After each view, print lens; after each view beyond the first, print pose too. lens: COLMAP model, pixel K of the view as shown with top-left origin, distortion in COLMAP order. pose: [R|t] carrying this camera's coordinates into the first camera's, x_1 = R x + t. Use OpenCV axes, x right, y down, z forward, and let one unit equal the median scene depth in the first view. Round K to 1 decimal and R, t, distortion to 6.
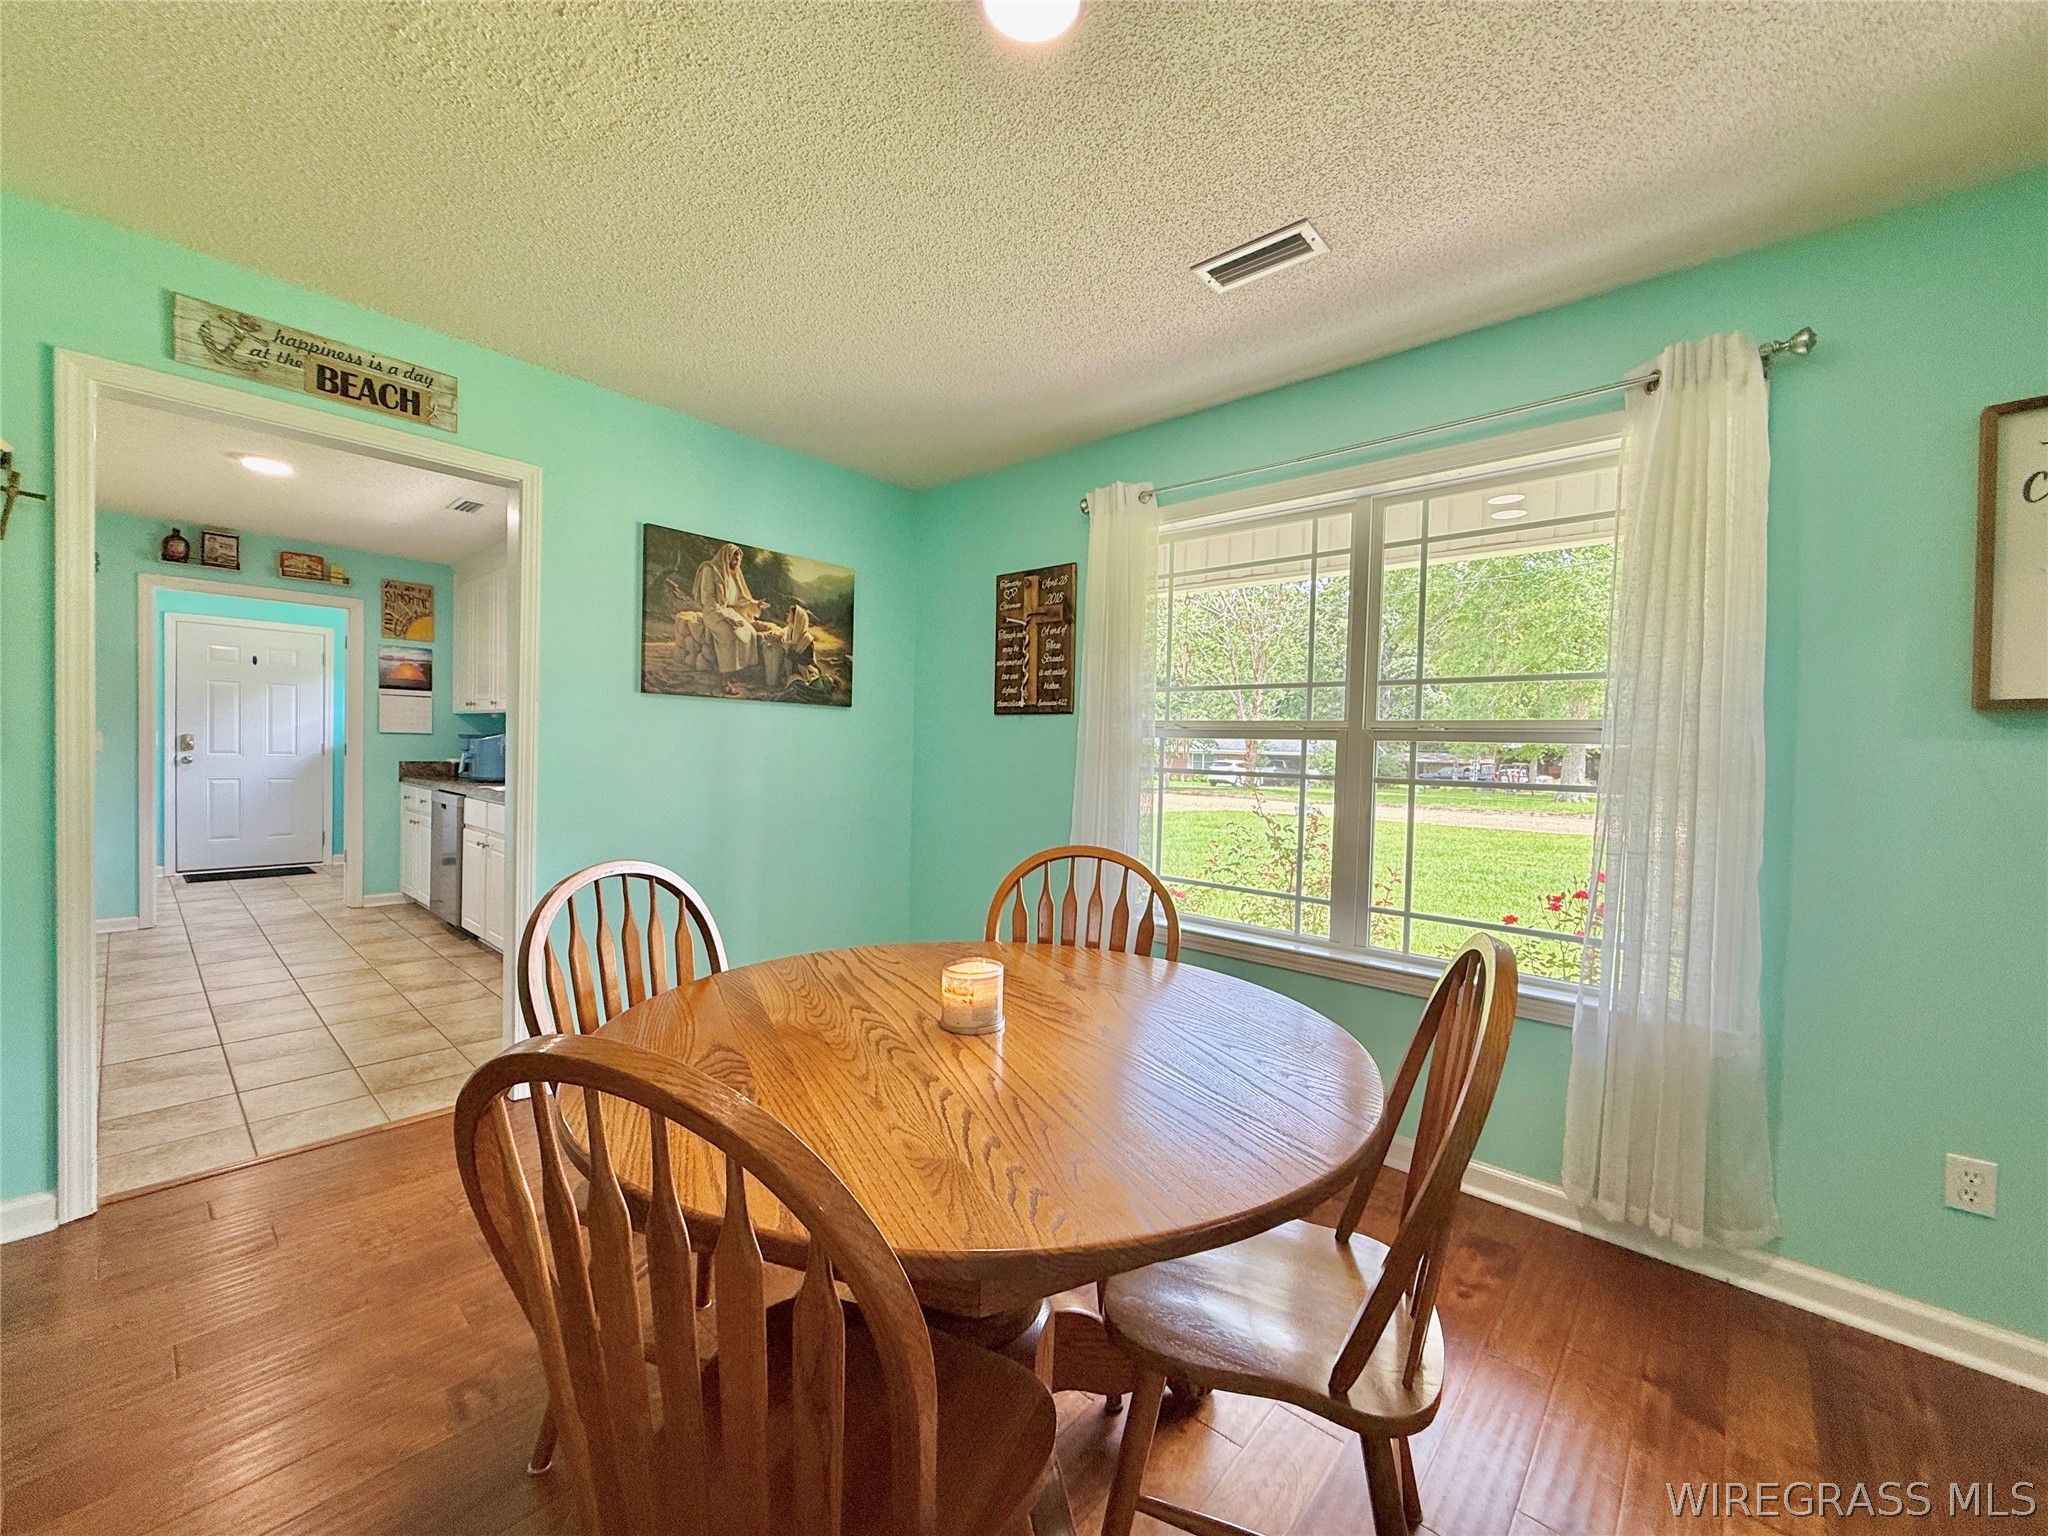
lens RADIAL K [[812.0, 0, 1019.6], [0, 812.0, 768.6], [0, 0, 1]] dist [0.000496, -0.000022]
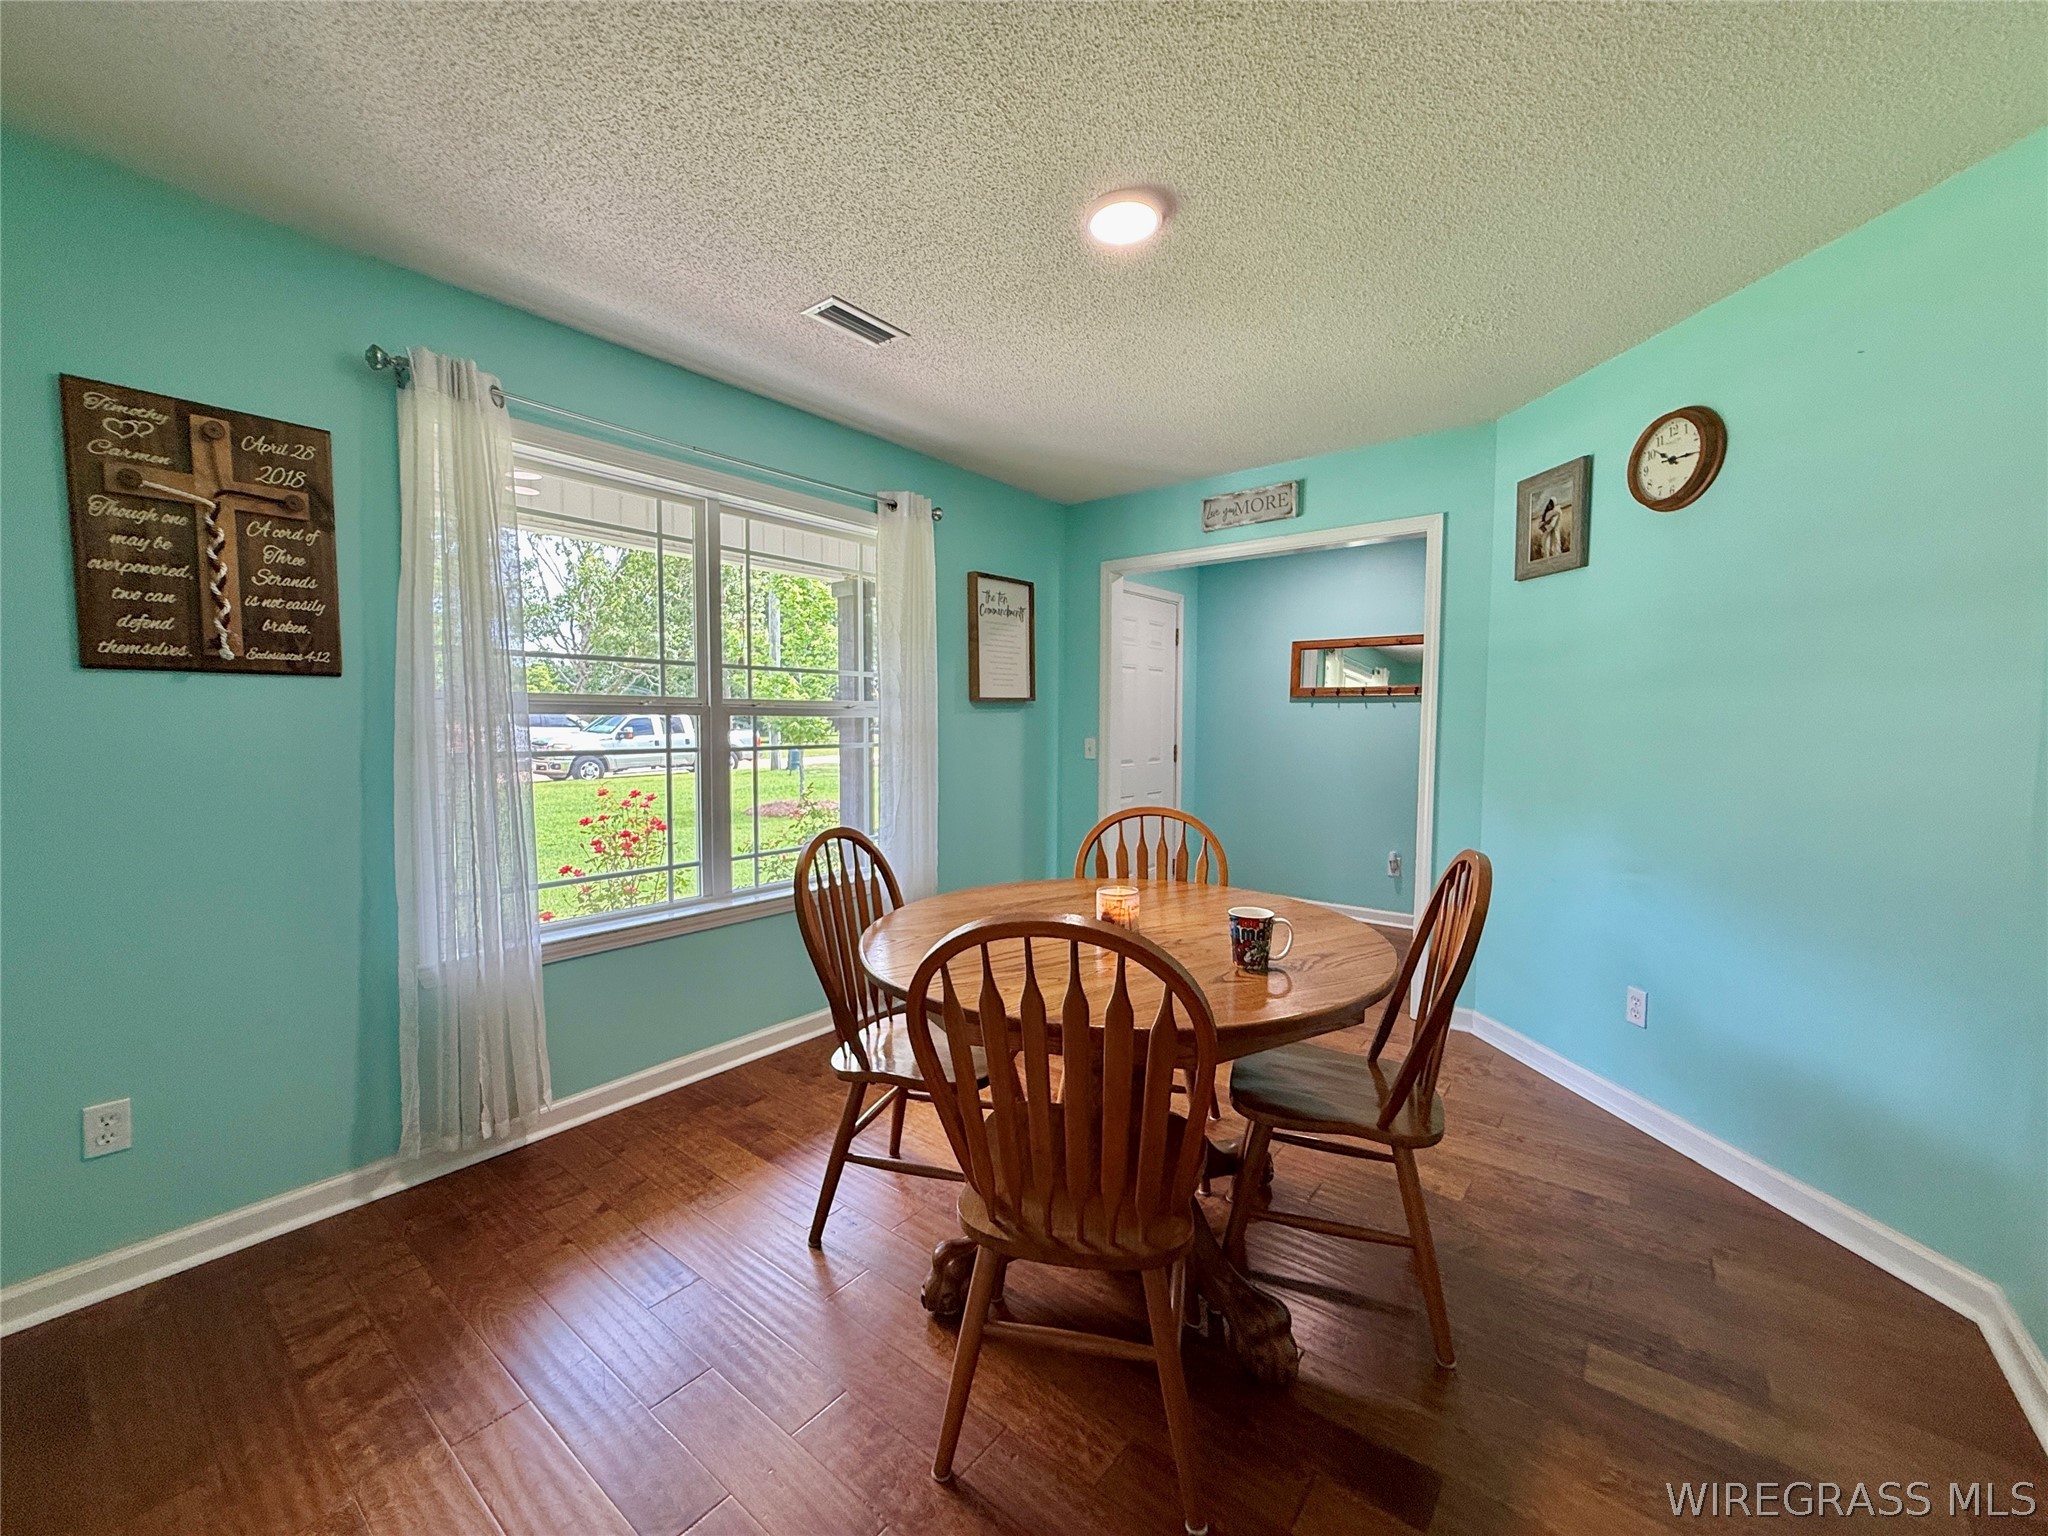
lens RADIAL K [[813.7, 0, 1020.5], [0, 813.7, 766.9], [0, 0, 1]] dist [0.002549, 0.000036]
pose [[-0.057296, -0.085272, 0.994709, -0.673489], [0.017166, 0.996114, 0.086381, -0.049244], [-0.998210, 0.022024, -0.055610, 0.575402]]
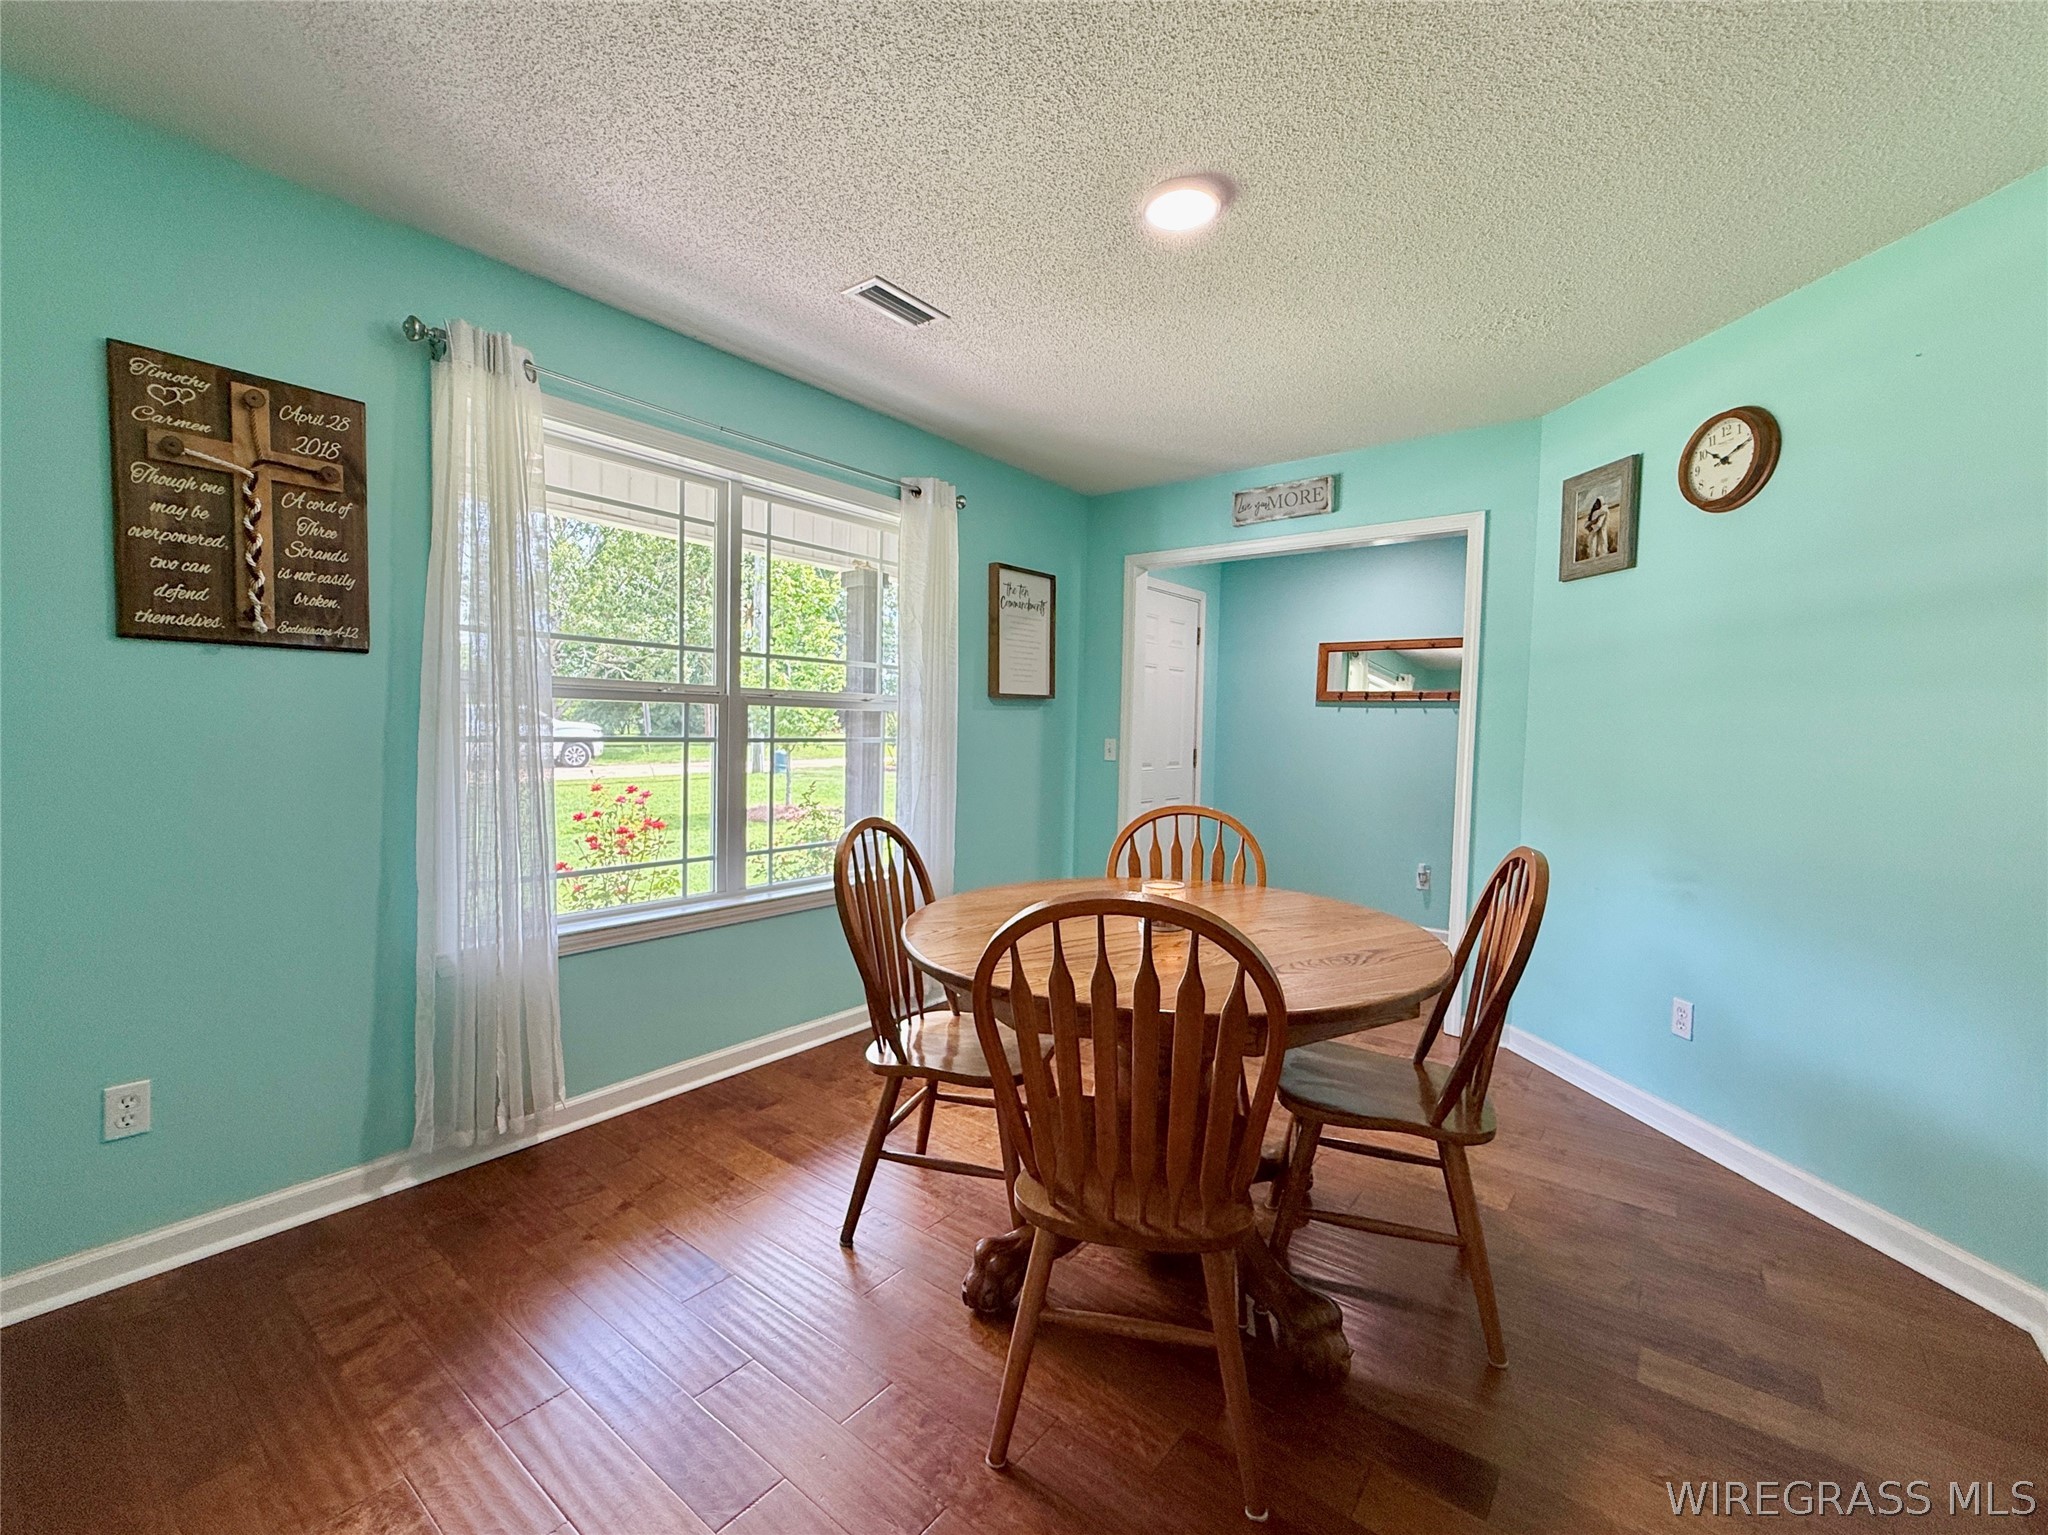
lens RADIAL K [[866.8, 0, 1020.4], [0, 866.8, 766.6], [0, 0, 1]] dist [0.003228, -0.000160]
pose [[-0.063953, -0.075808, 0.995069, -0.702911], [-0.001015, 0.997115, 0.075898, -0.036967], [-0.997952, 0.003844, -0.063846, 0.620094]]
